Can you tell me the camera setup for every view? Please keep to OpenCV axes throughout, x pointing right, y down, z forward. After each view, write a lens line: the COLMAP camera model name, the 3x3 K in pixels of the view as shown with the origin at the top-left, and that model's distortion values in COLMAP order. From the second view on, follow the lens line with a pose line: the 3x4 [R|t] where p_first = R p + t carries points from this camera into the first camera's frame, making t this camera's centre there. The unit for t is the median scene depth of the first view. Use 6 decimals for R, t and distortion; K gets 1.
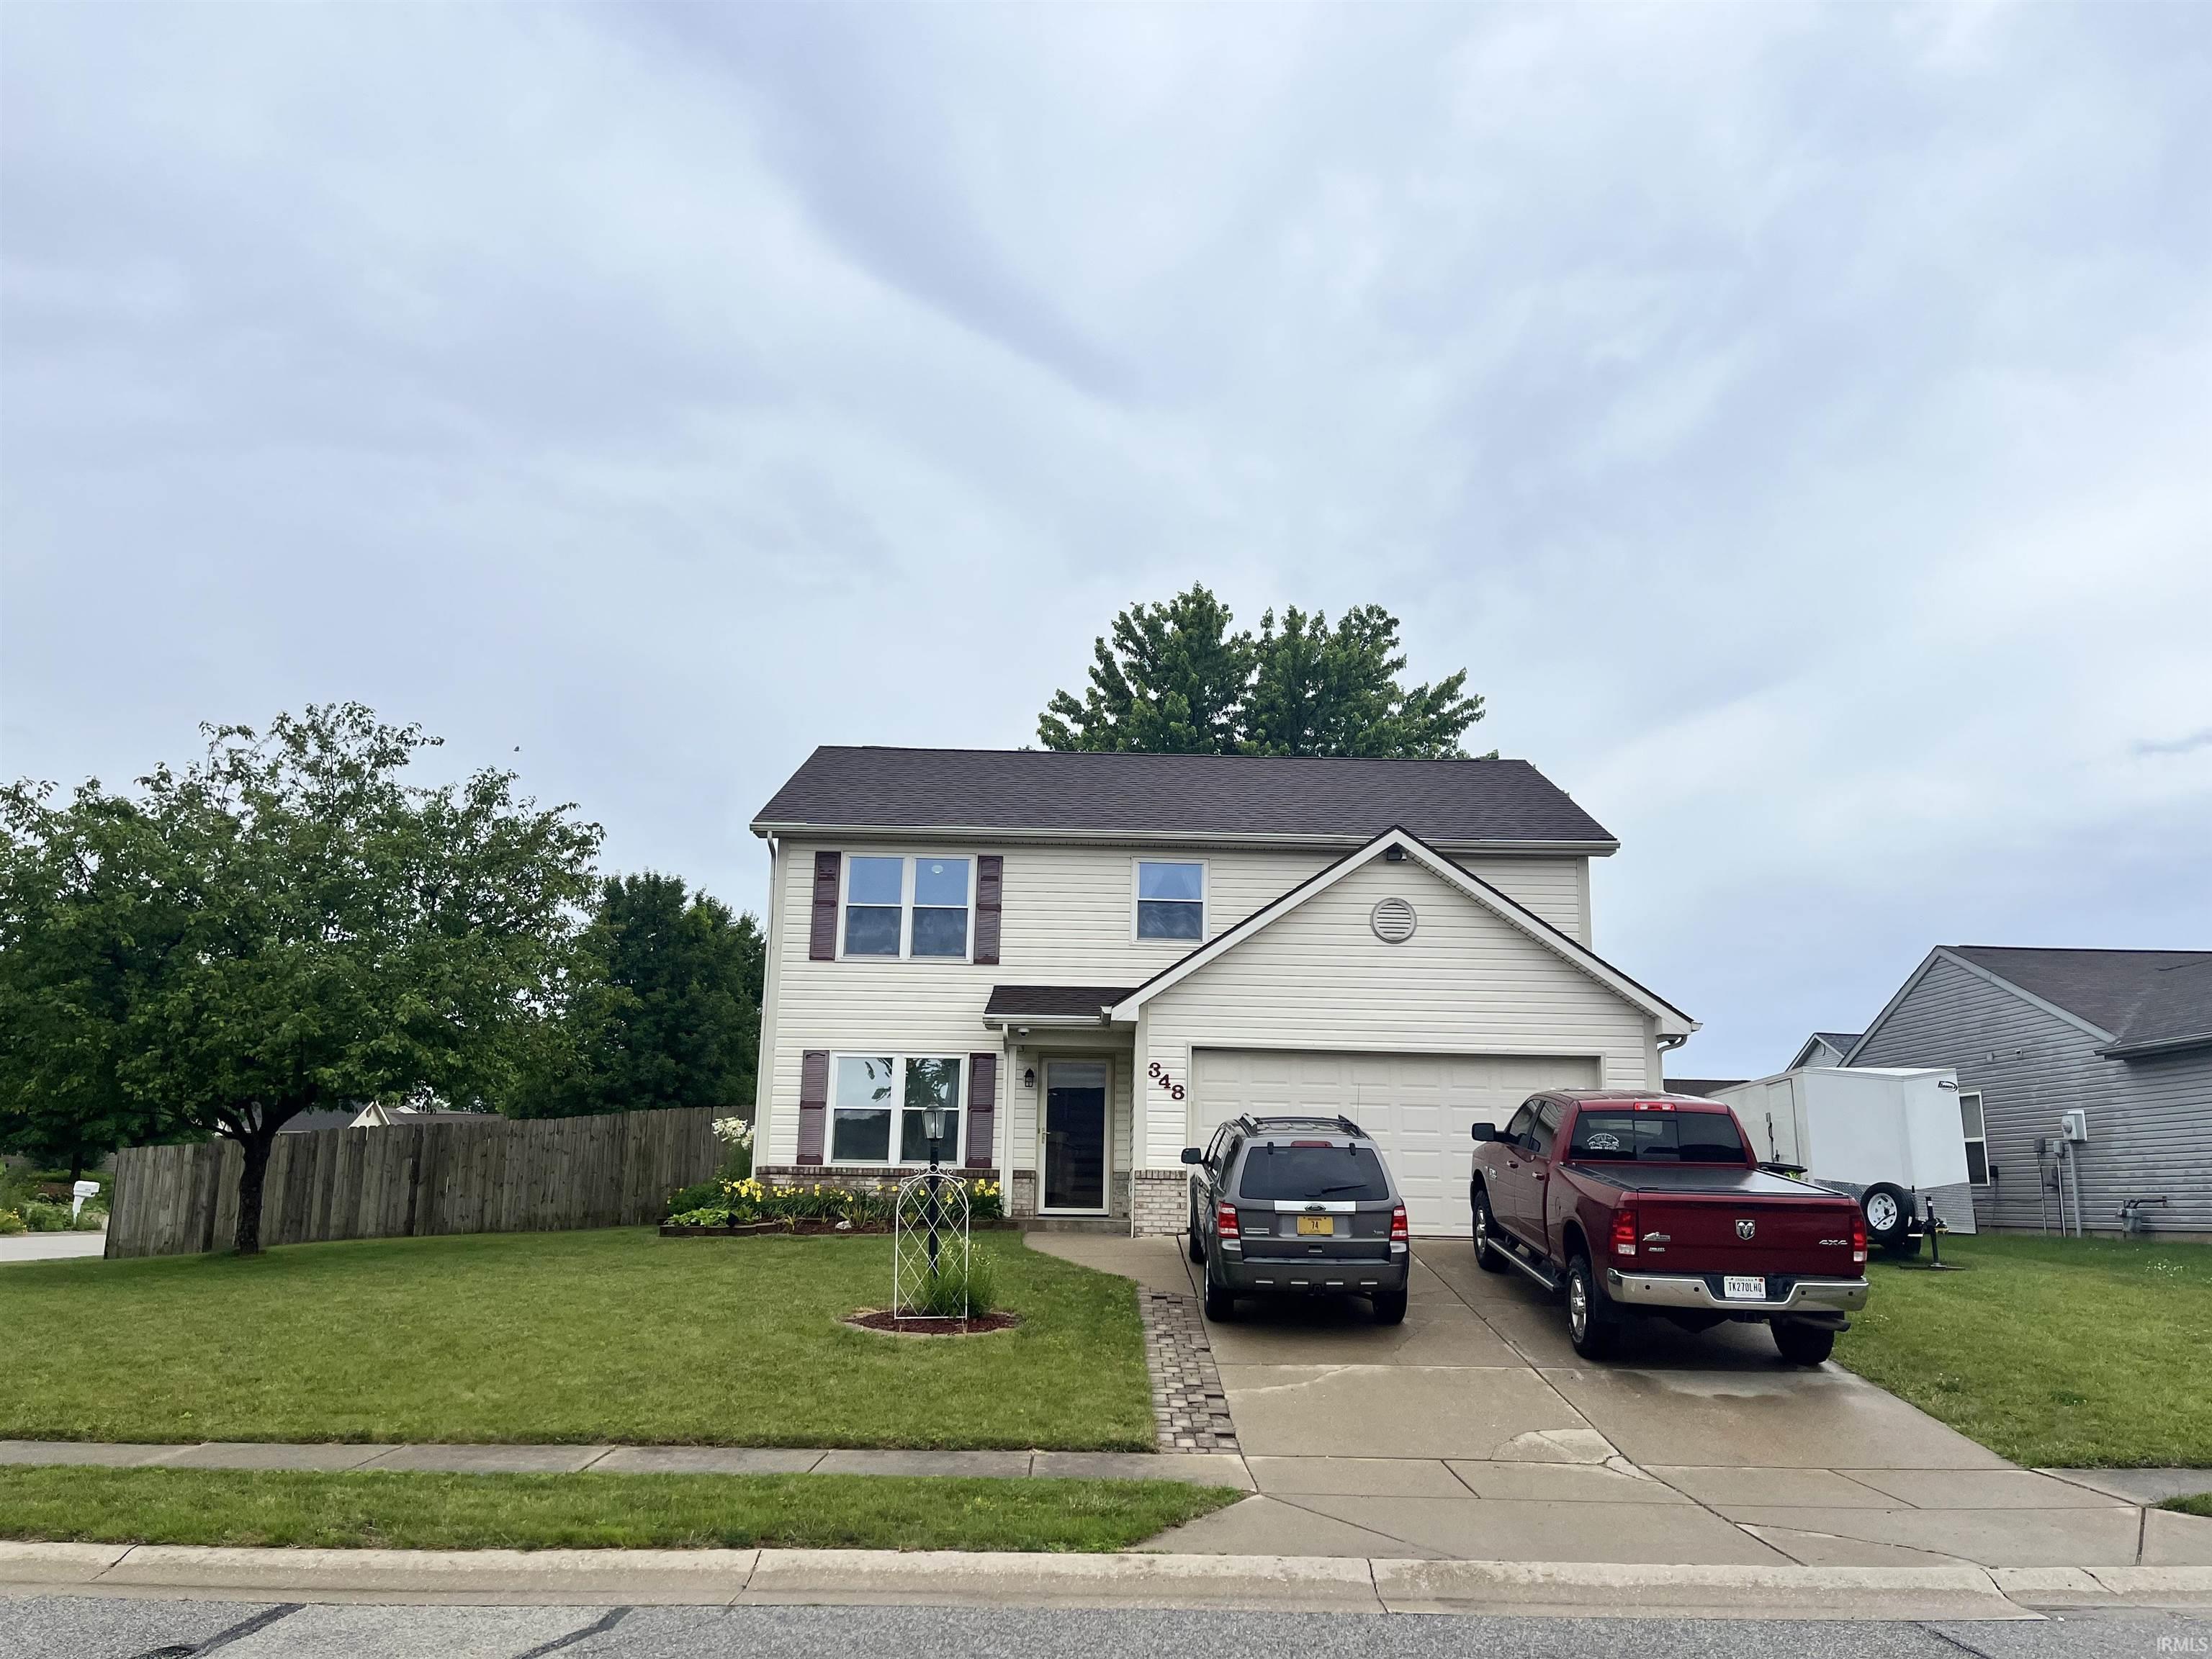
lens RADIAL K [[1662.1, 0, 1108.7], [0, 1662.1, 816.5], [0, 0, 1]] dist [0.014434, -0.003122]
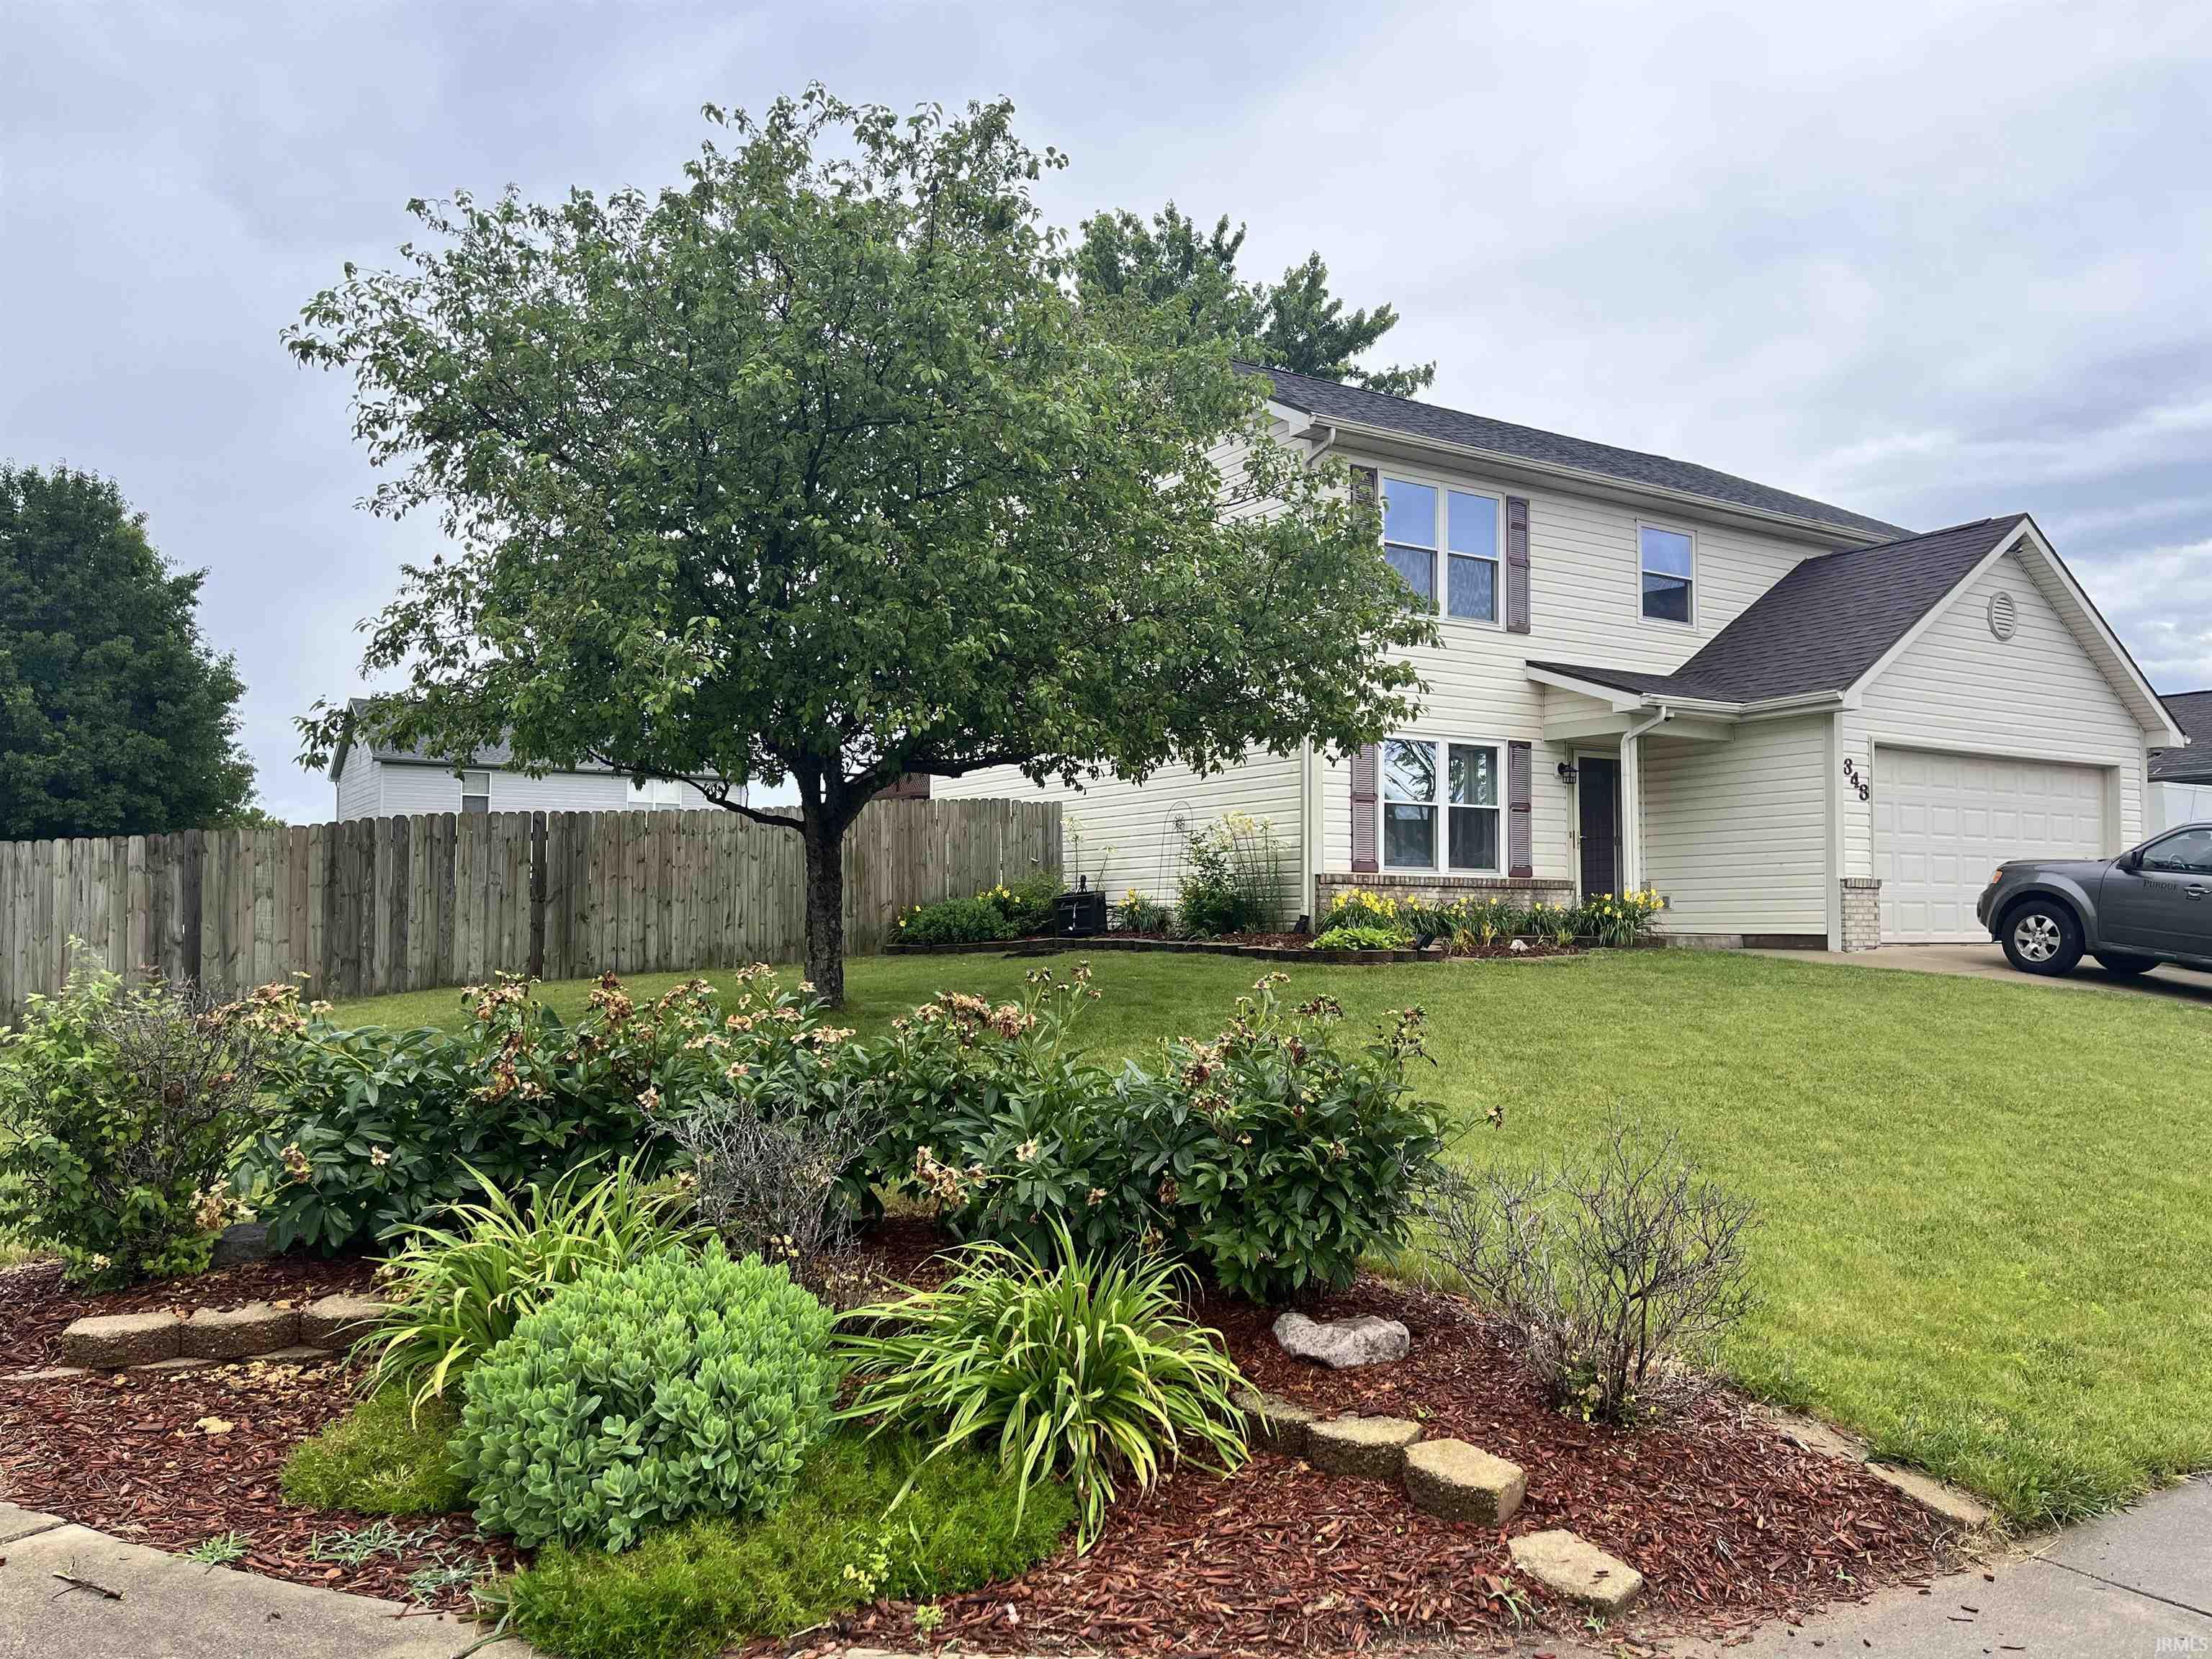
lens RADIAL K [[1662.1, 0, 1108.3], [0, 1662.1, 849.3], [0, 0, 1]] dist [0.014434, -0.003122]
pose [[0.853540, 0.012236, 0.520883, -0.664967], [-0.104620, 0.983388, 0.148334, 0.092848], [-0.510415, -0.181104, 0.840641, 0.397340]]
